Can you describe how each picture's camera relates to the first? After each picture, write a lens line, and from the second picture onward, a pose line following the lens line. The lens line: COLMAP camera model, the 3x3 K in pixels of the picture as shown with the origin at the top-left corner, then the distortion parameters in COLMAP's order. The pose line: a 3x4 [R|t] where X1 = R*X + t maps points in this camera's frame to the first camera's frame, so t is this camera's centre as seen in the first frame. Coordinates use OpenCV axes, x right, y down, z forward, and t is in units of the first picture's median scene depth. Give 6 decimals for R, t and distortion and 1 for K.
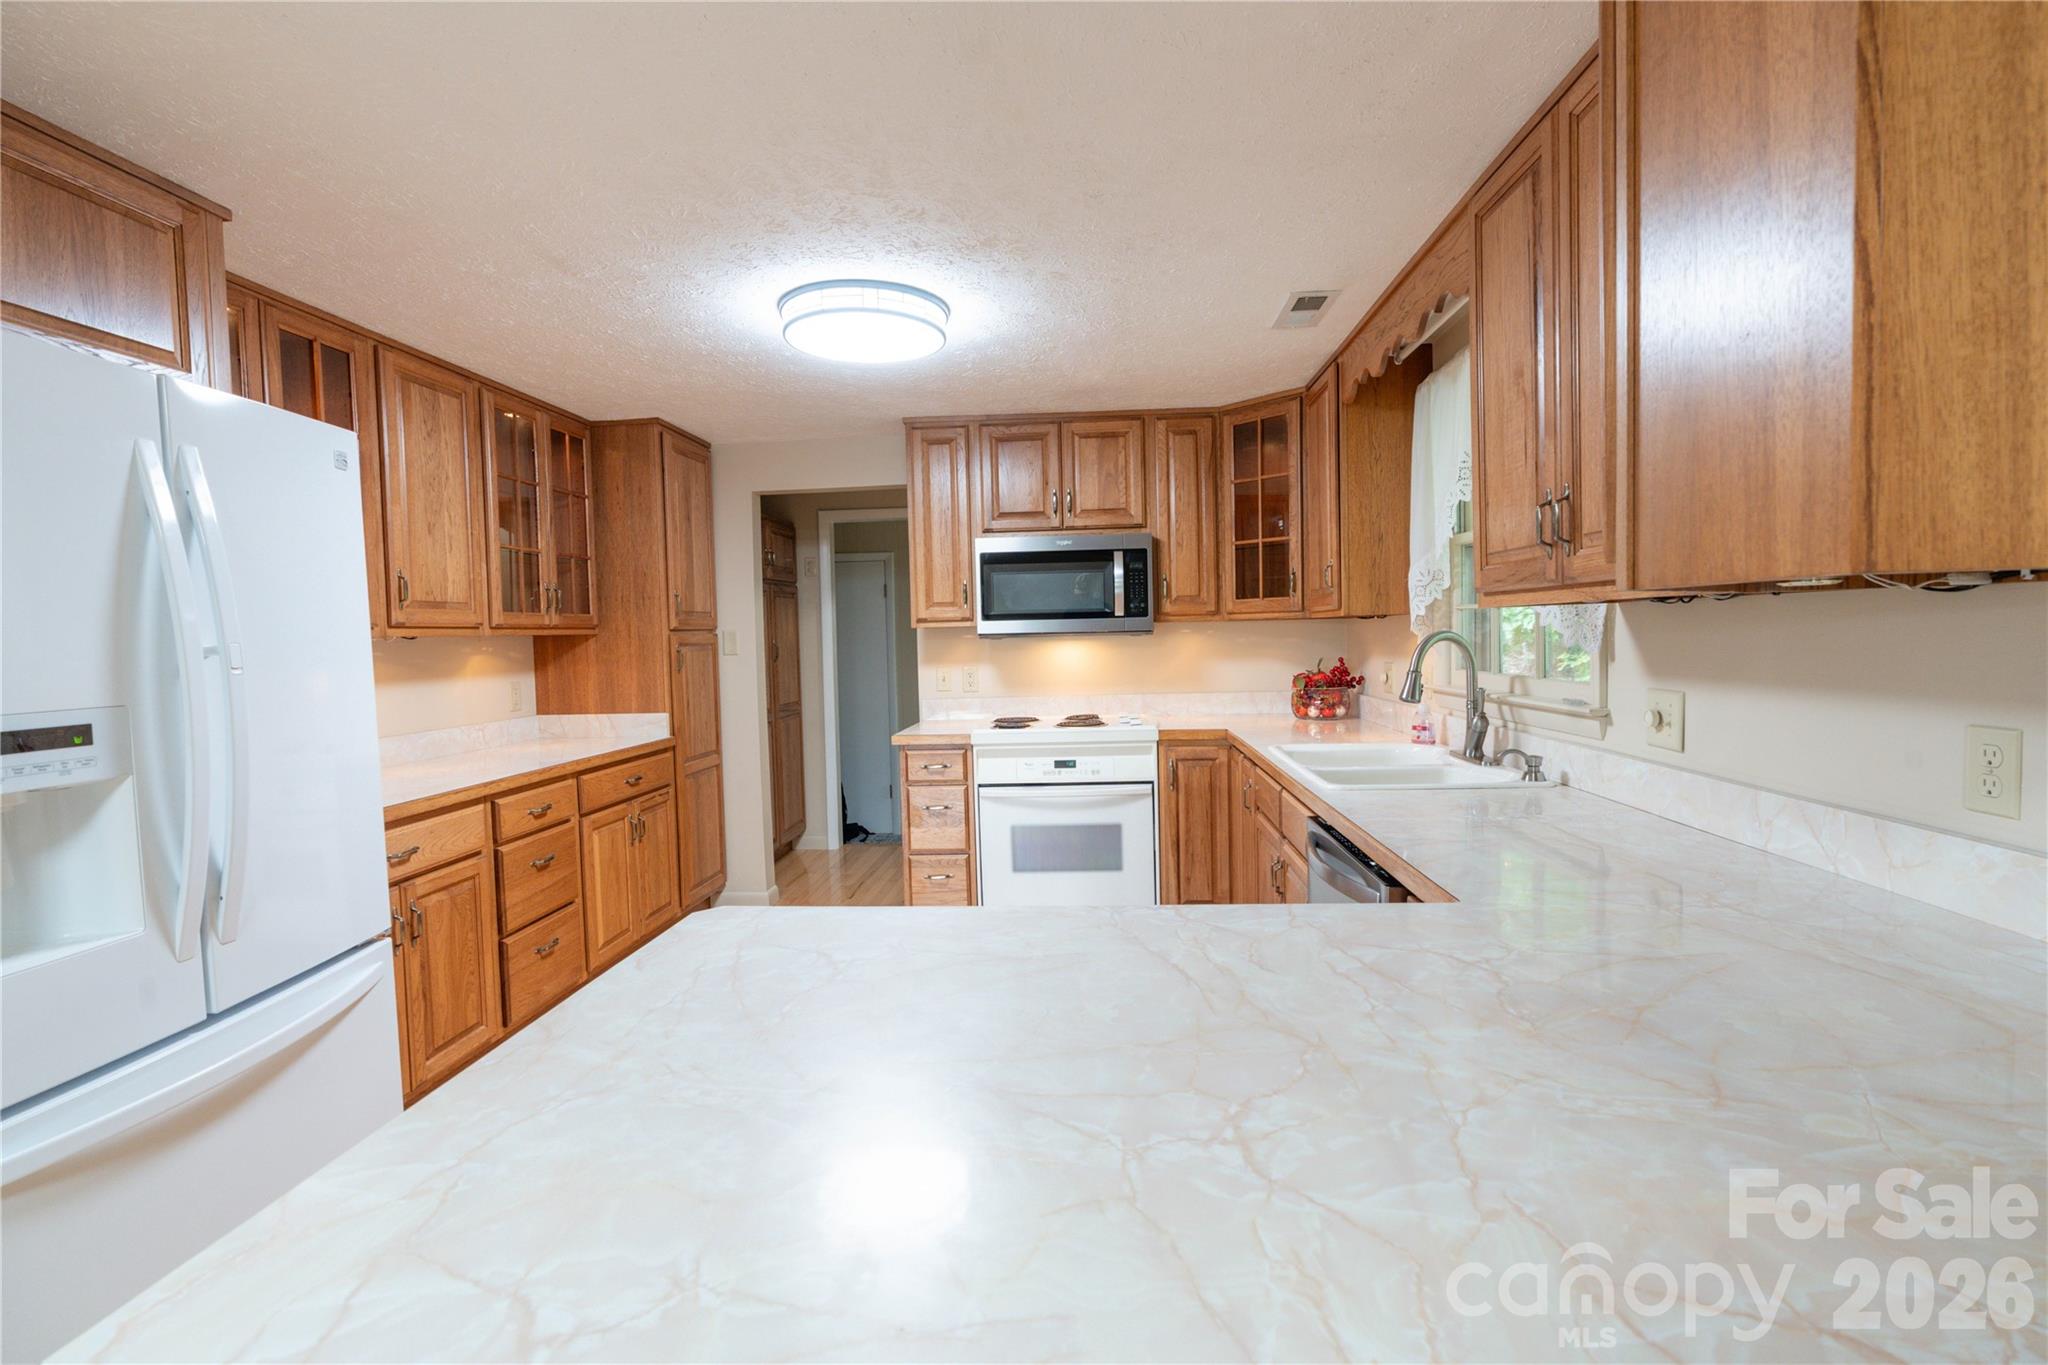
lens RADIAL K [[923.1, 0, 1040.7], [0, 923.1, 676.6], [0, 0, 1]] dist [-0.010237, 0.003963]
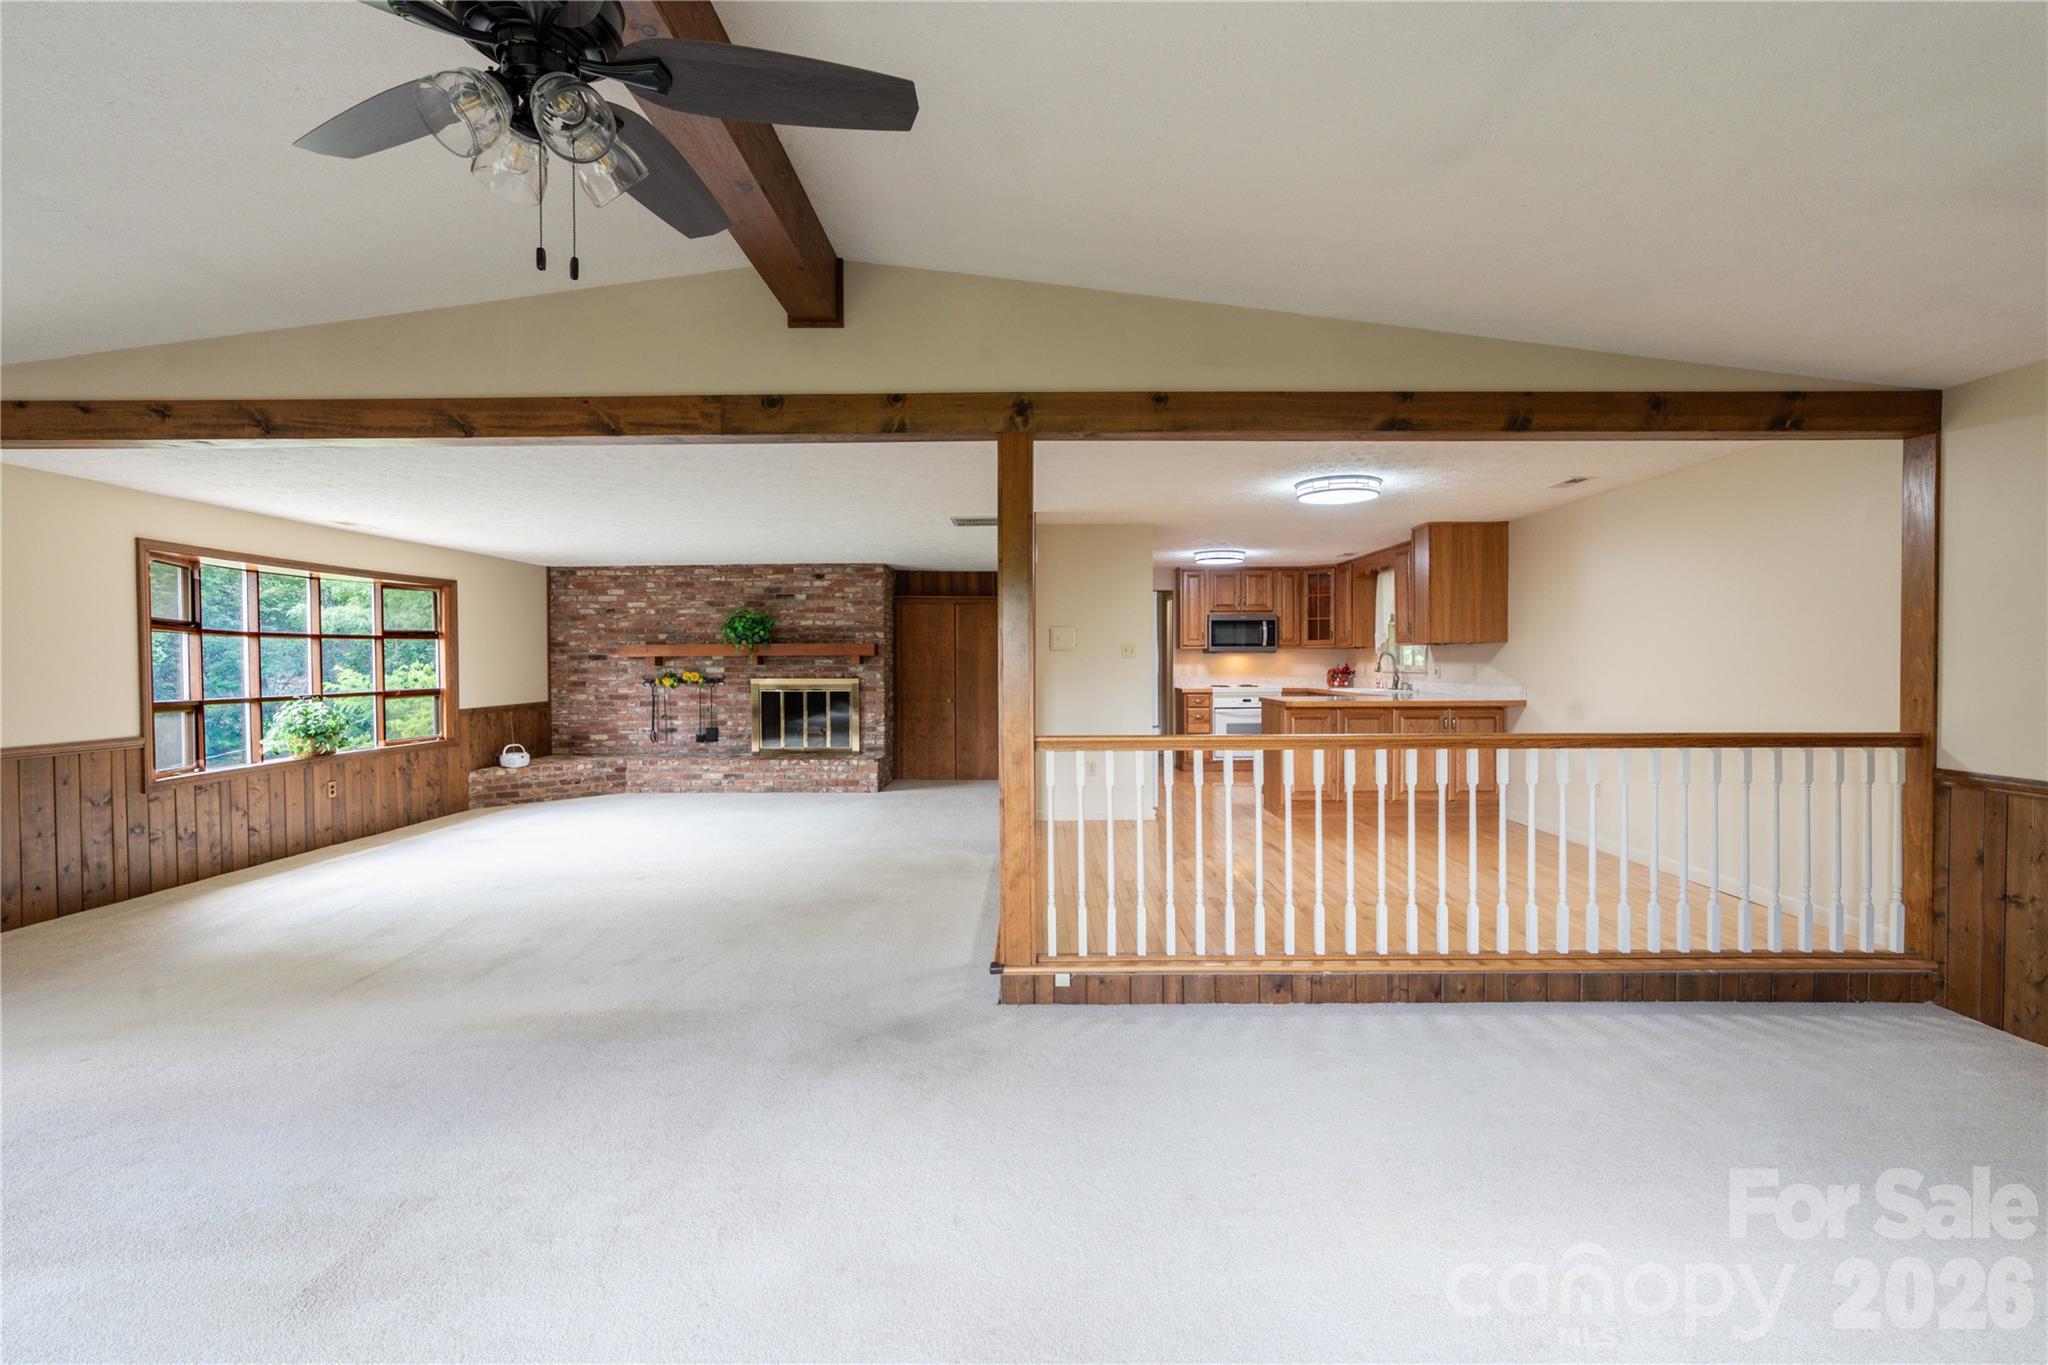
lens RADIAL K [[923.1, 0, 1026.1], [0, 923.1, 674.8], [0, 0, 1]] dist [-0.010237, 0.003963]
pose [[0.997932, 0.019182, 0.061348, -0.770517], [-0.017225, 0.999331, -0.032270, 0.117134], [-0.061926, 0.031147, 0.997595, -1.616791]]
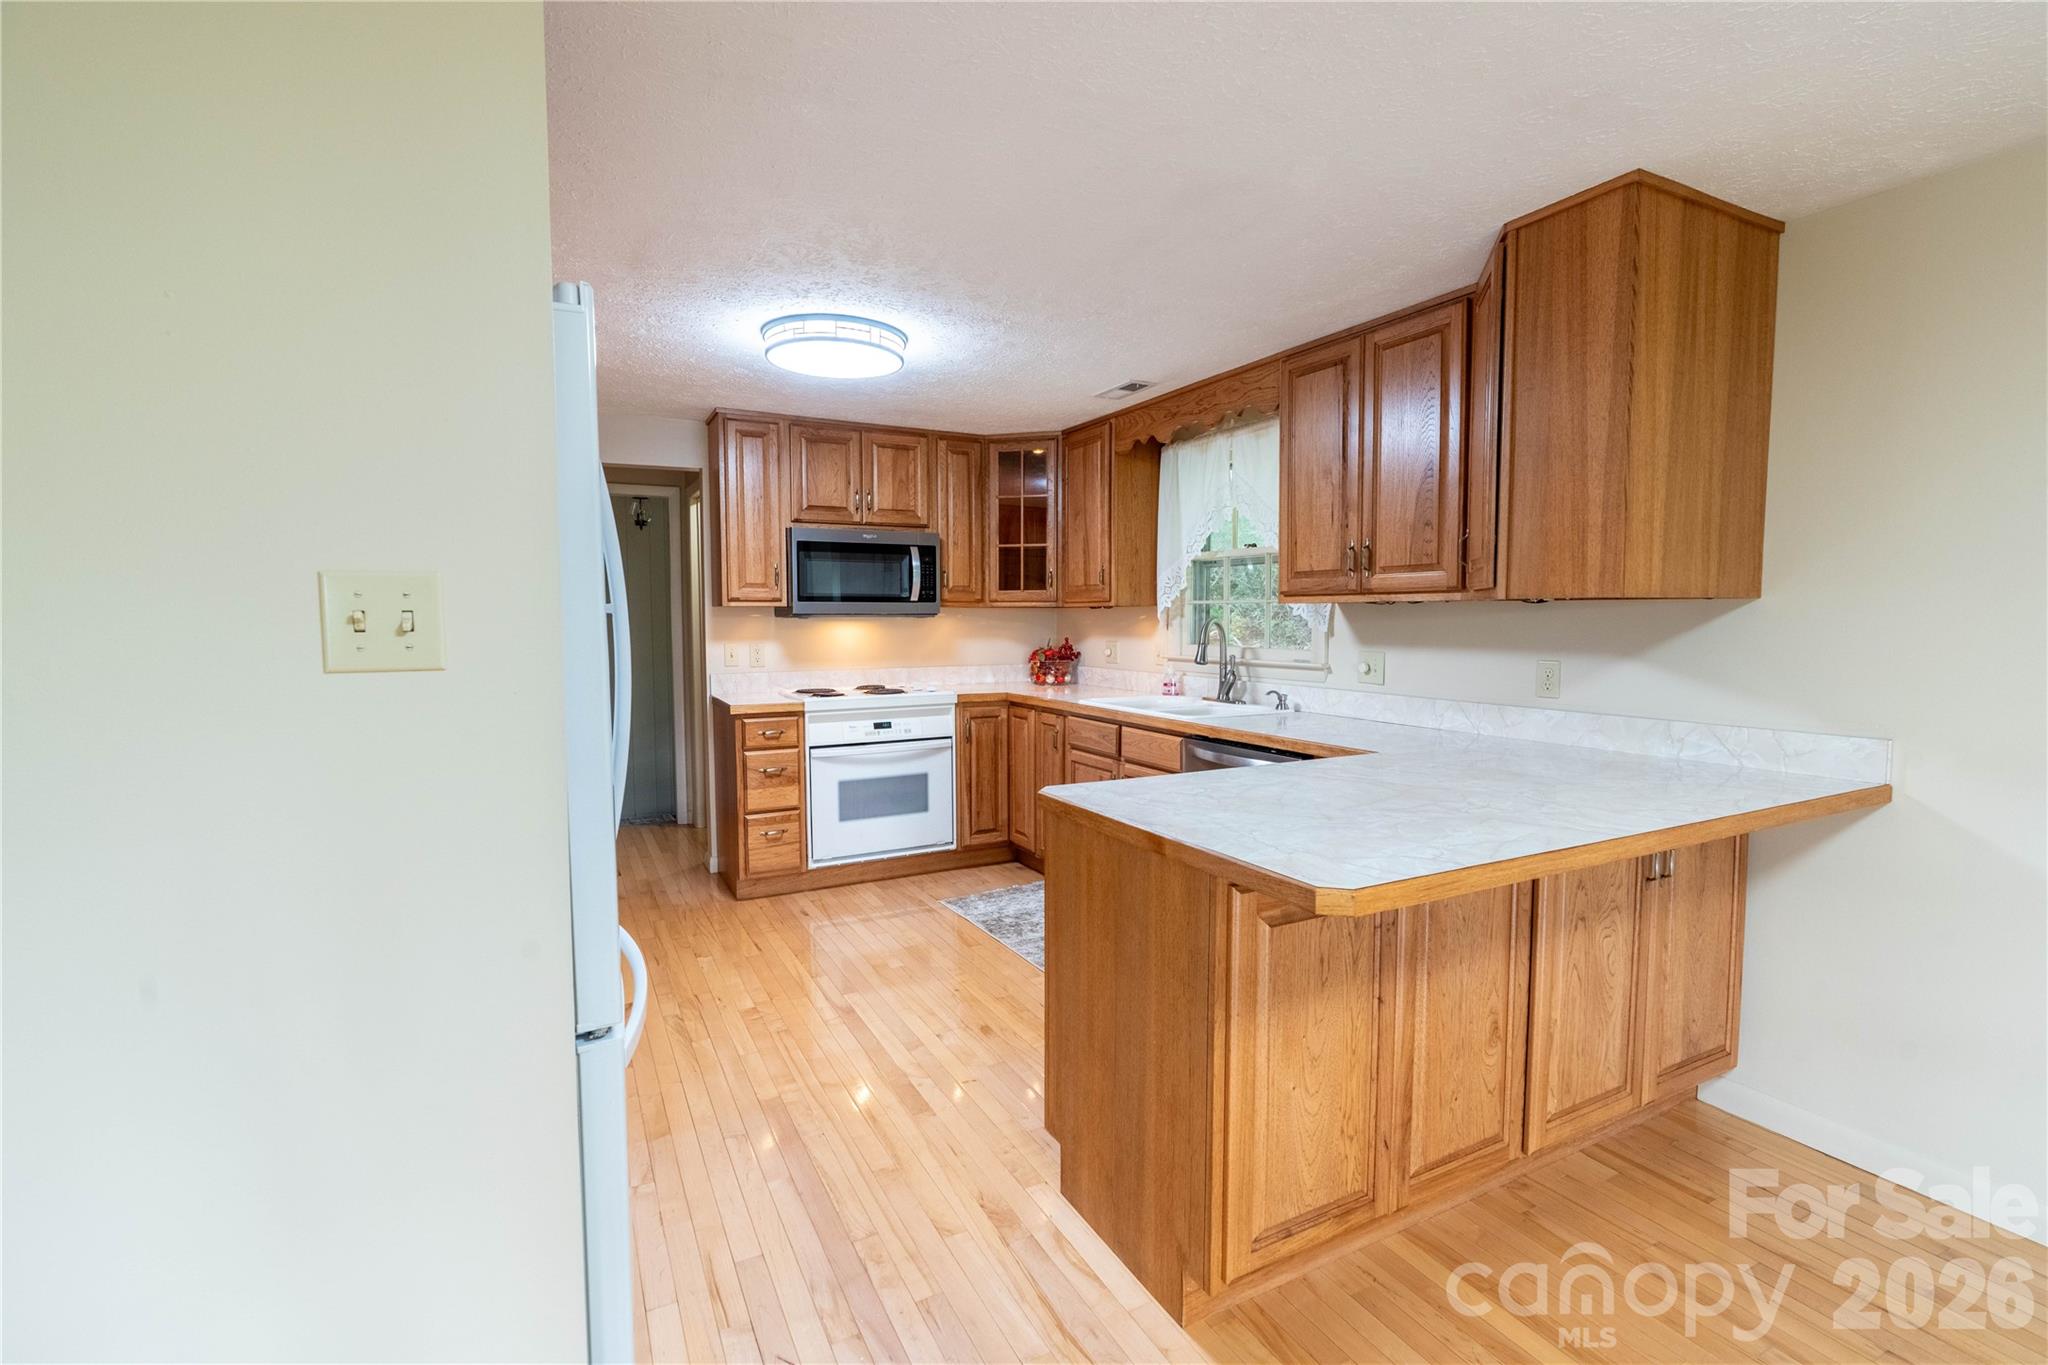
lens RADIAL K [[923.1, 0, 1036.7], [0, 923.1, 677.7], [0, 0, 1]] dist [-0.010237, 0.003963]
pose [[0.850962, -0.013126, 0.525064, -0.419221], [0.006144, 0.999868, 0.015037, 0.017245], [-0.525192, -0.009569, 0.850930, -0.102712]]
